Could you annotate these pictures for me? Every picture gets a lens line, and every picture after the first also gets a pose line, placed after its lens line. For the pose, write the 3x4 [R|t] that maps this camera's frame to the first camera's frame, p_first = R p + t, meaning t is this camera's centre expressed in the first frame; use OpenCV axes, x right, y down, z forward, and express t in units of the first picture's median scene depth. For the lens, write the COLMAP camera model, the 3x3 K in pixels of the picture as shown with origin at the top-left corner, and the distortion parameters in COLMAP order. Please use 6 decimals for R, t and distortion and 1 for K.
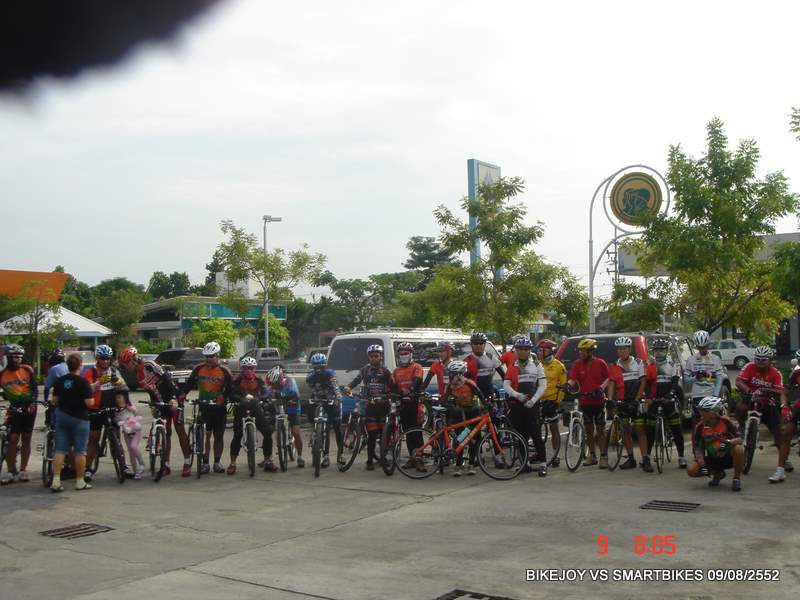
lens RADIAL K [[877.6, 0, 411.7], [0, 877.6, 300.9], [0, 0, 1]] dist [-0.194122, 0.145982]
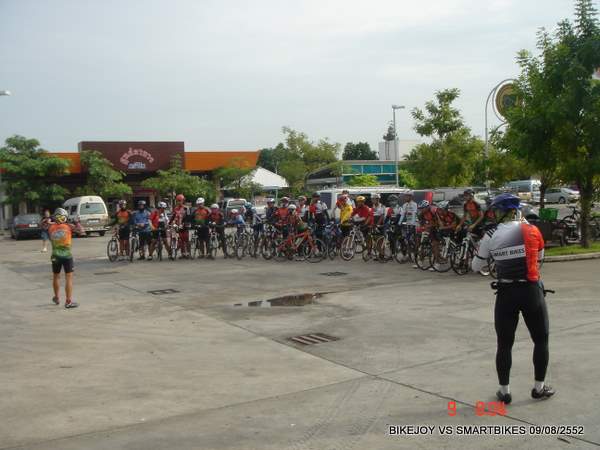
lens RADIAL K [[658.2, 0, 308.8], [0, 658.2, 225.6], [0, 0, 1]] dist [-0.194122, 0.145982]
pose [[0.911558, 0.005070, -0.411140, 0.358376], [0.038982, 0.994354, 0.098692, -0.018882], [0.409319, -0.105991, 0.906214, -0.204763]]
